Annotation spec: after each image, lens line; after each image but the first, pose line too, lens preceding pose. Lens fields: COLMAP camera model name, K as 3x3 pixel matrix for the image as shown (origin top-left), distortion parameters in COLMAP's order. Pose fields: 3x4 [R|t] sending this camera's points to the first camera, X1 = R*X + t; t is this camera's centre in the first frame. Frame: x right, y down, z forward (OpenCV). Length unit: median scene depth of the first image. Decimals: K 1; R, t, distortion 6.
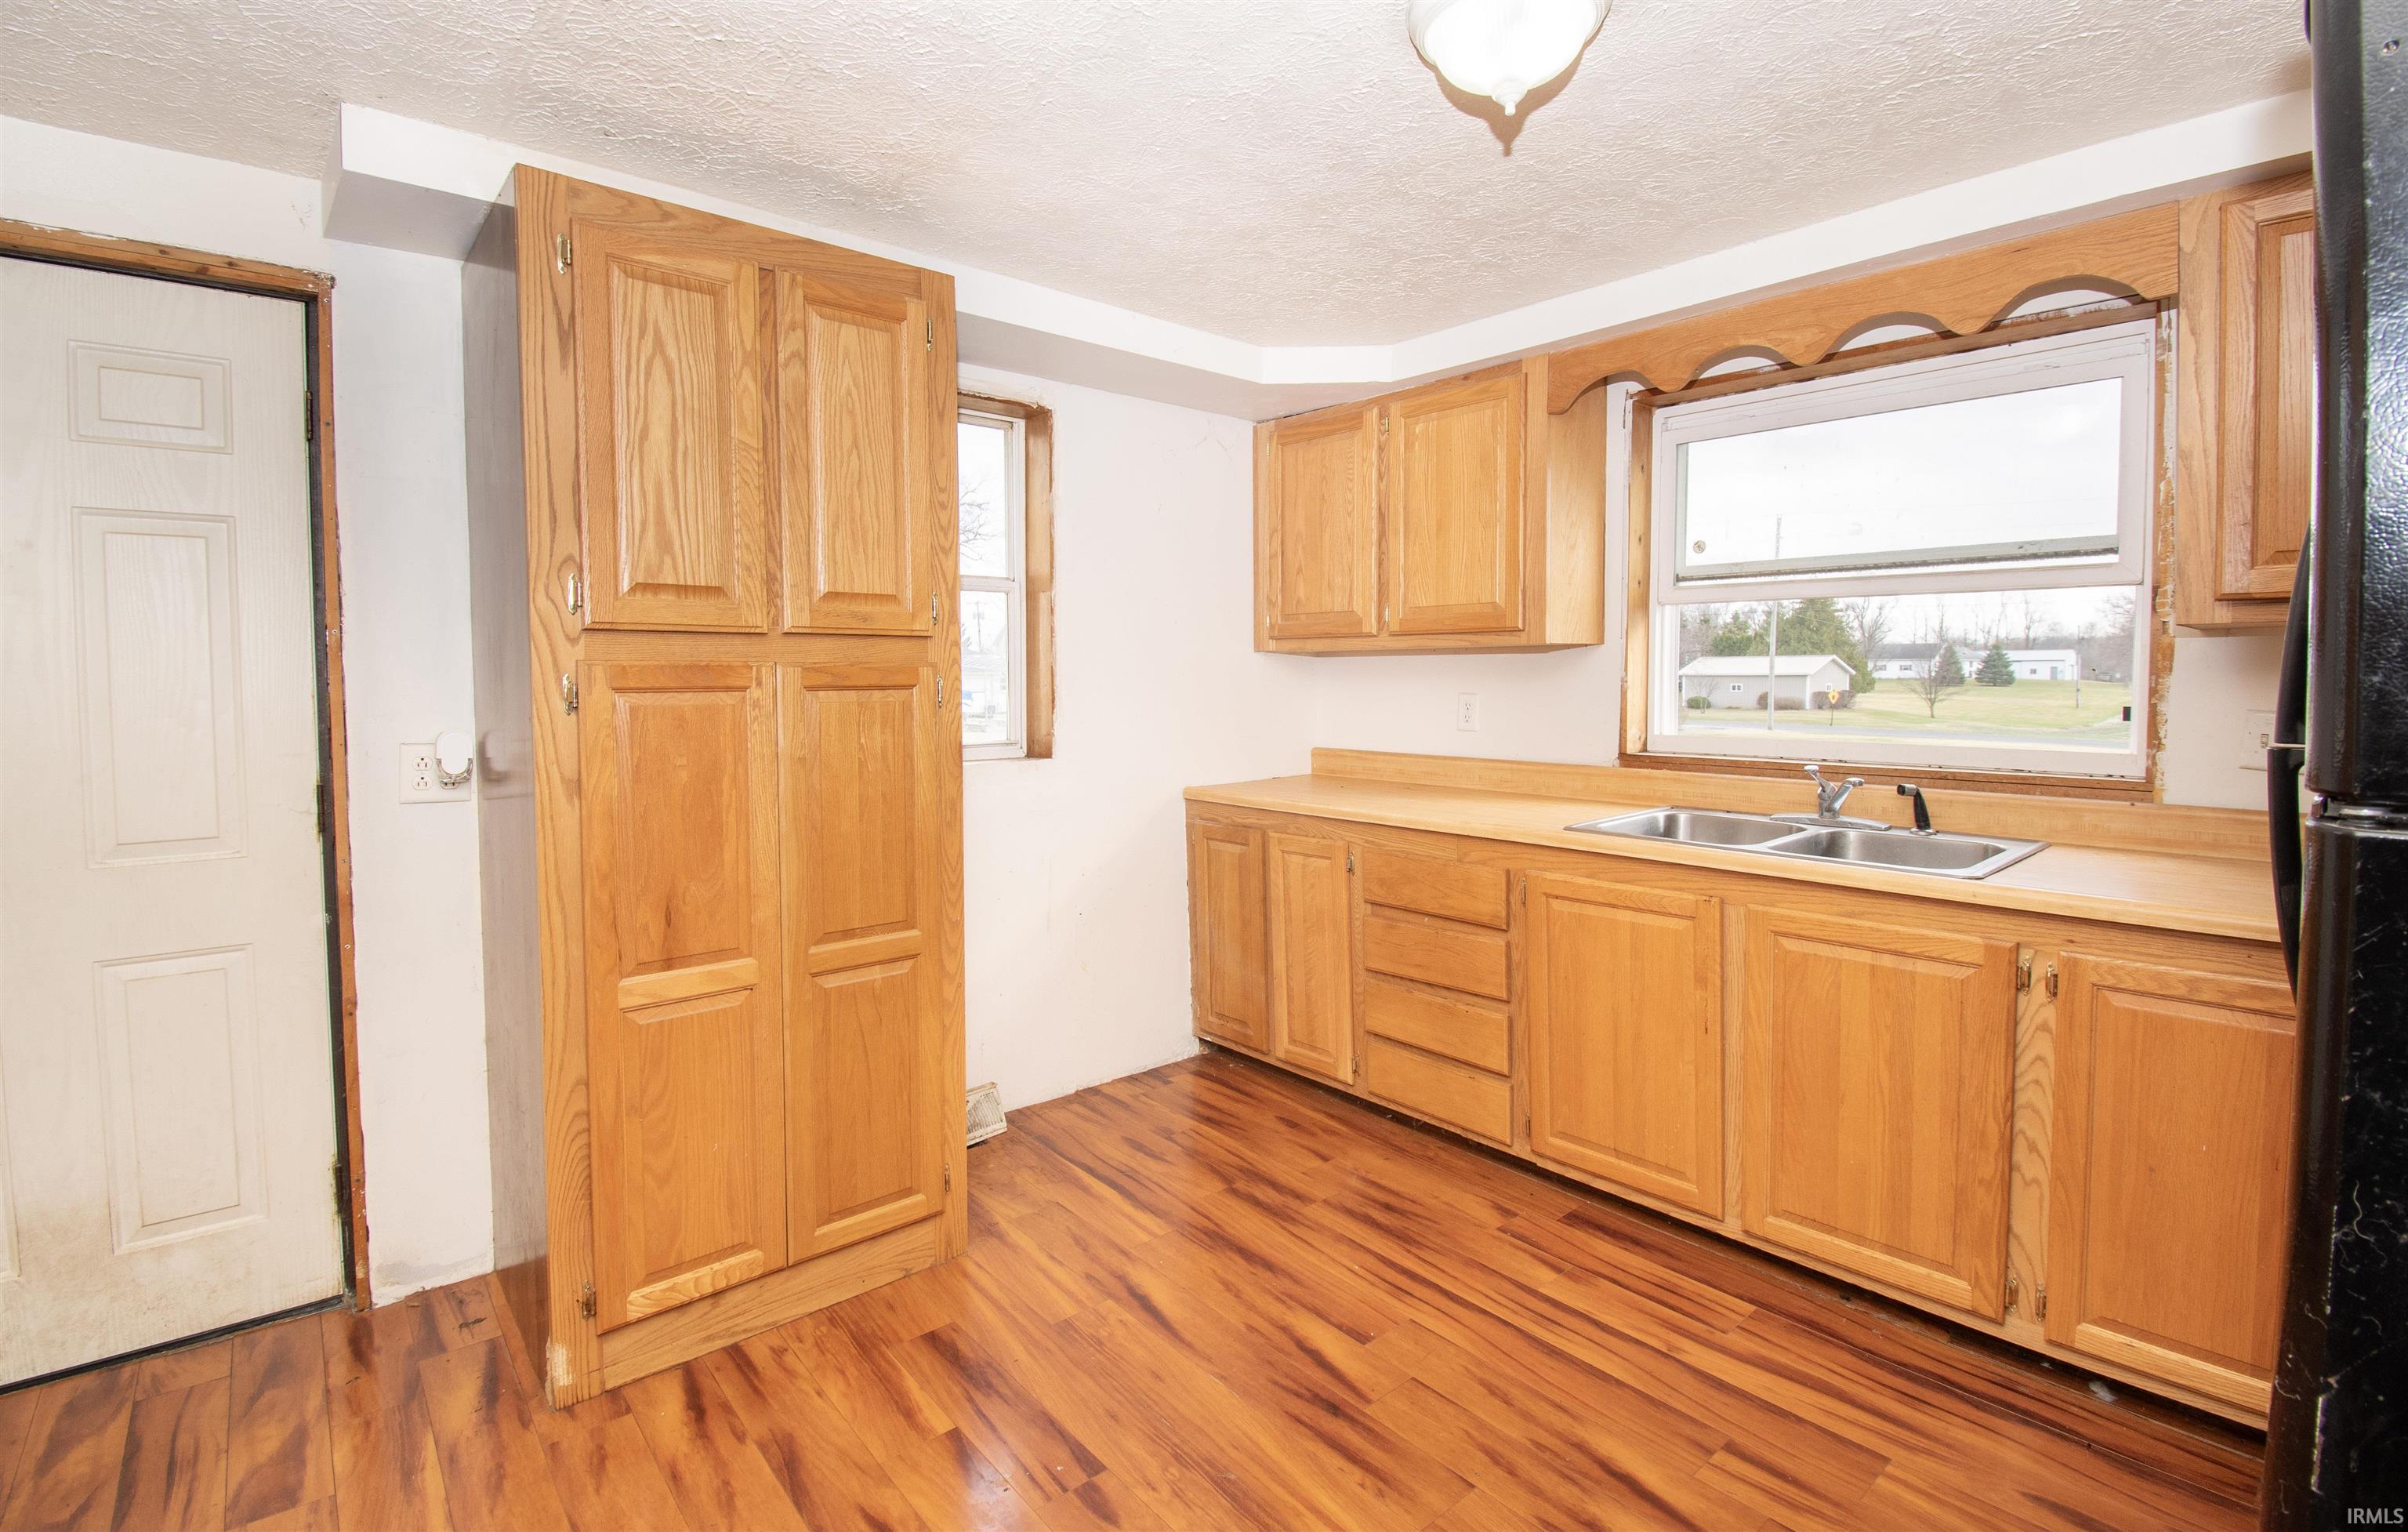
lens RADIAL K [[1076.4, 0, 1218.4], [0, 1076.4, 721.2], [0, 0, 1]] dist [0.000734, -0.014102]
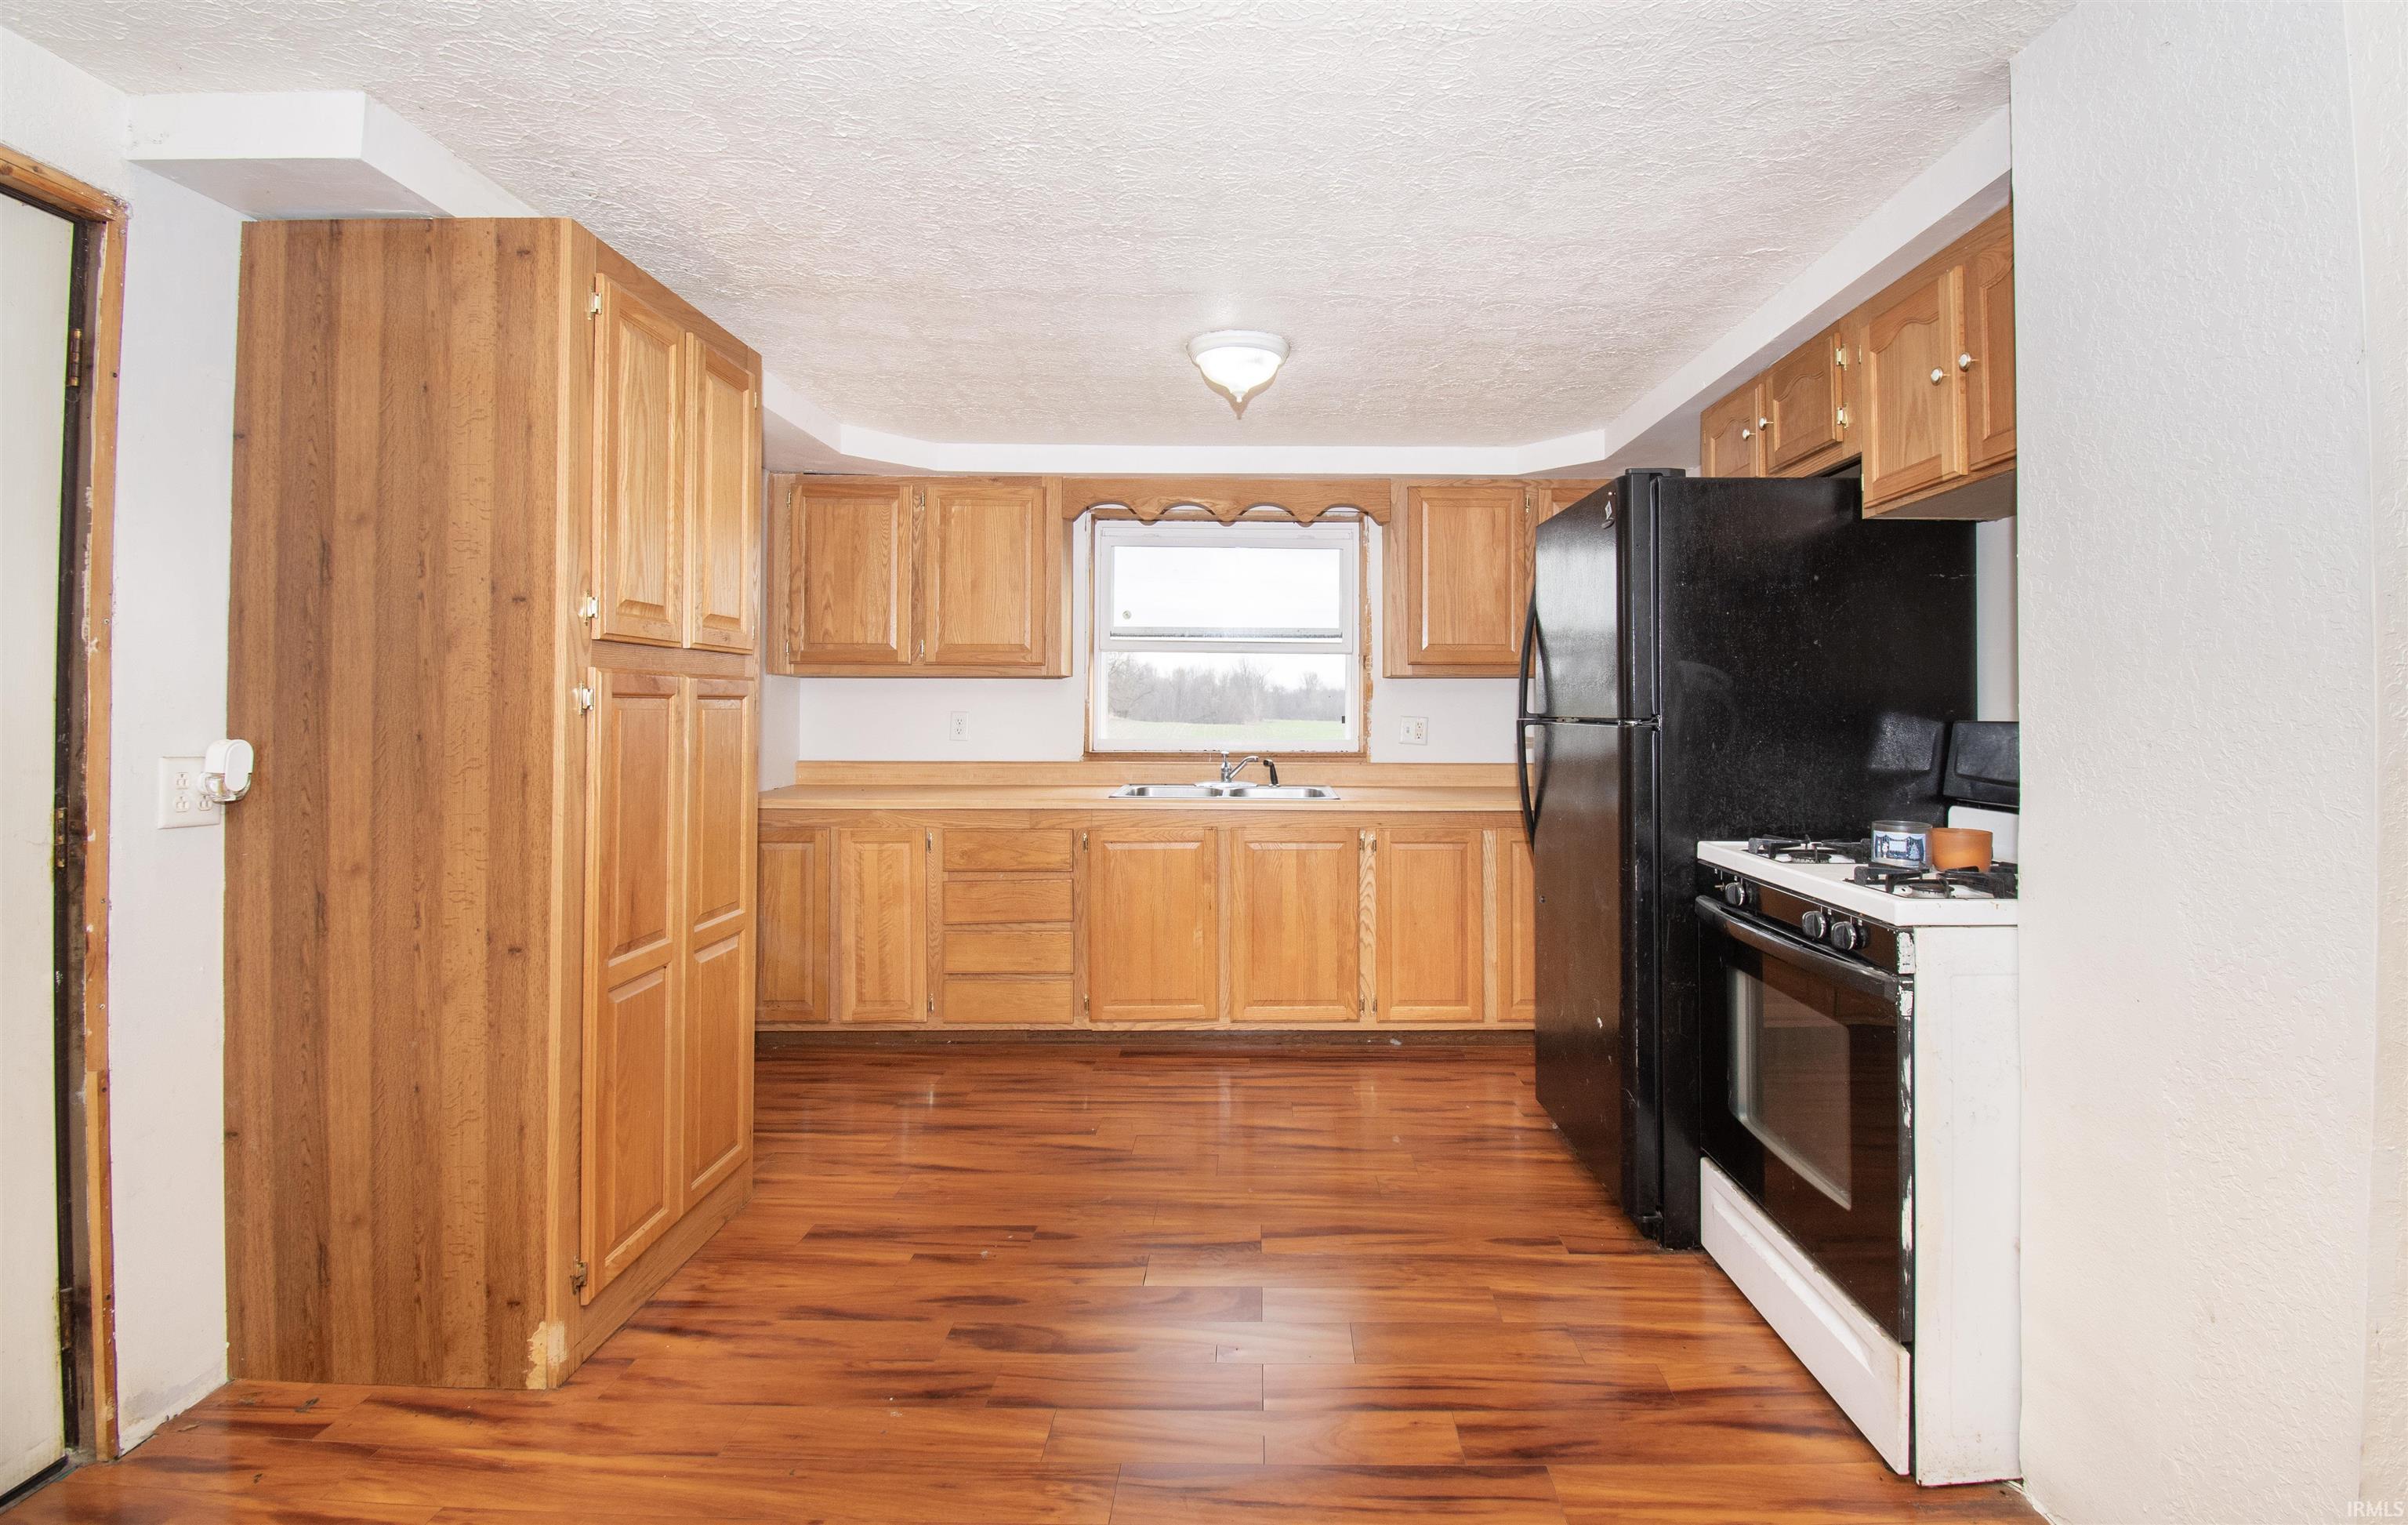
lens RADIAL K [[1087.5, 0, 1254.2], [0, 1087.5, 682.8], [0, 0, 1]] dist [-0.000237, -0.016294]
pose [[0.656920, 0.022672, 0.753620, -0.692705], [0.027184, 0.998186, -0.053725, 0.025846], [-0.753470, 0.055779, 0.655112, -0.163854]]
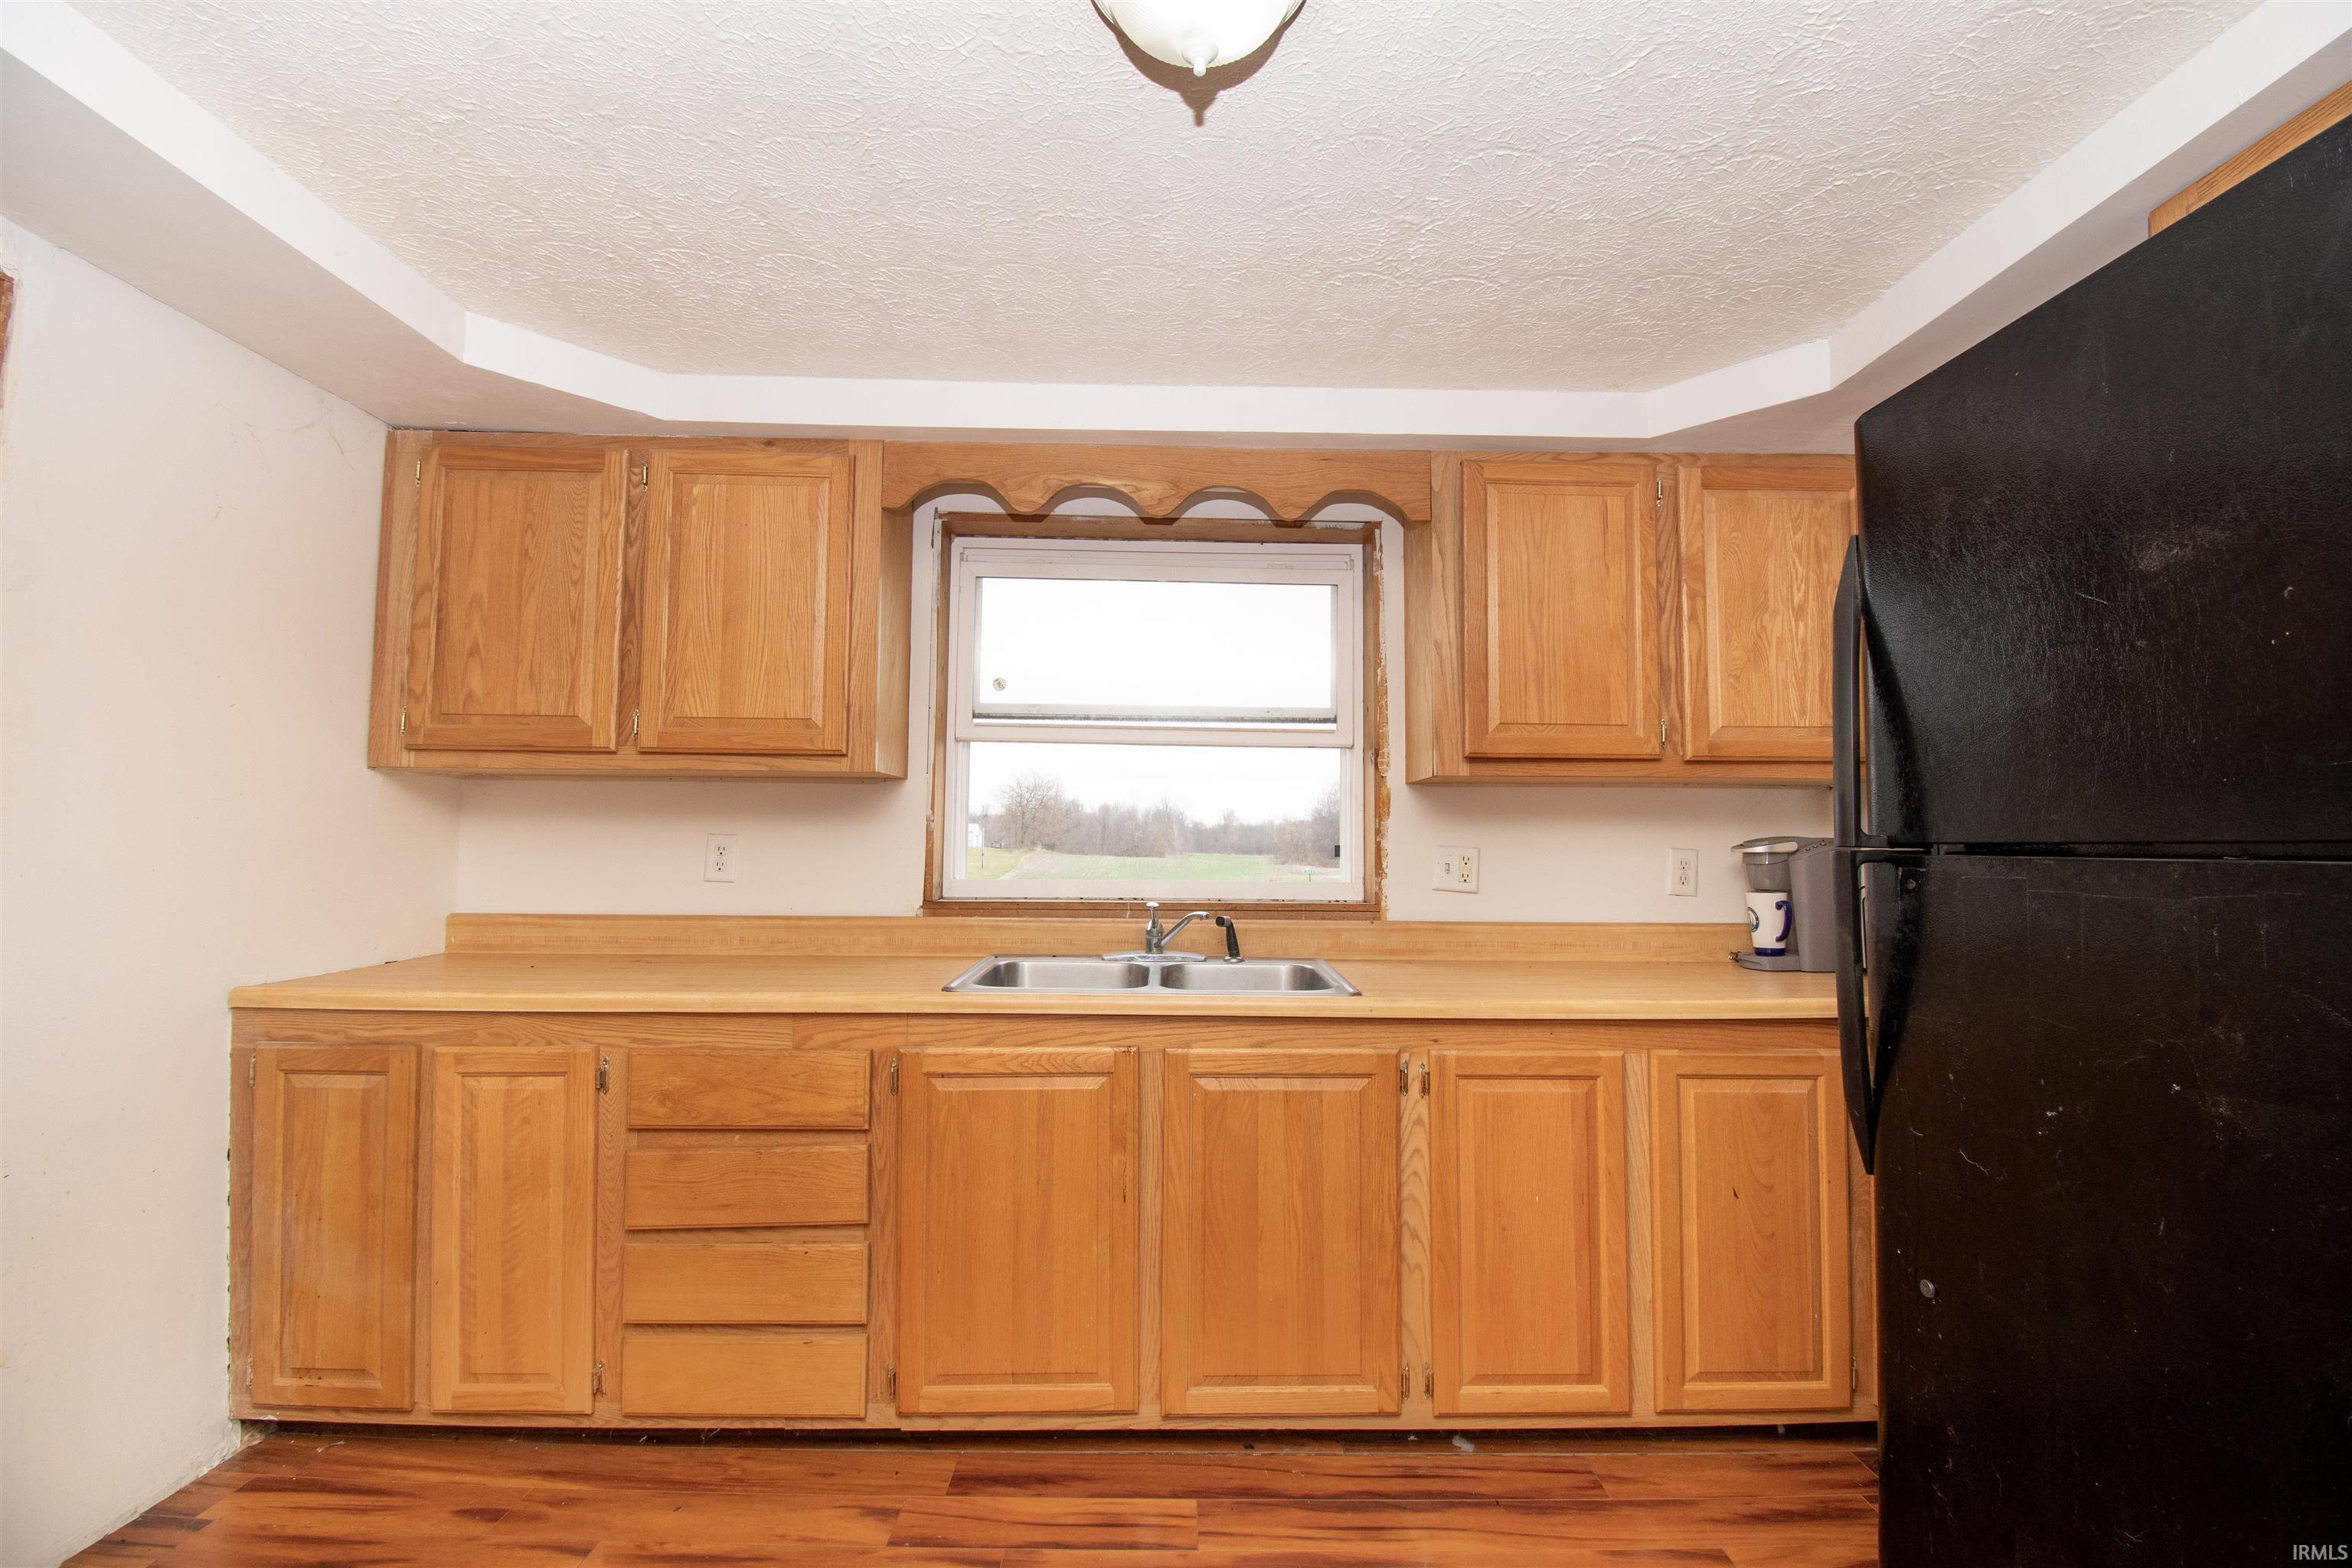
lens RADIAL K [[1031.5, 0, 1182.7], [0, 1031.5, 777.0], [0, 0, 1]] dist [0.018138, -0.025017]
pose [[0.651284, 0.056857, 0.756701, -0.169230], [0.021935, 0.995362, -0.093669, 0.014662], [-0.758517, 0.077603, 0.647016, 0.324610]]
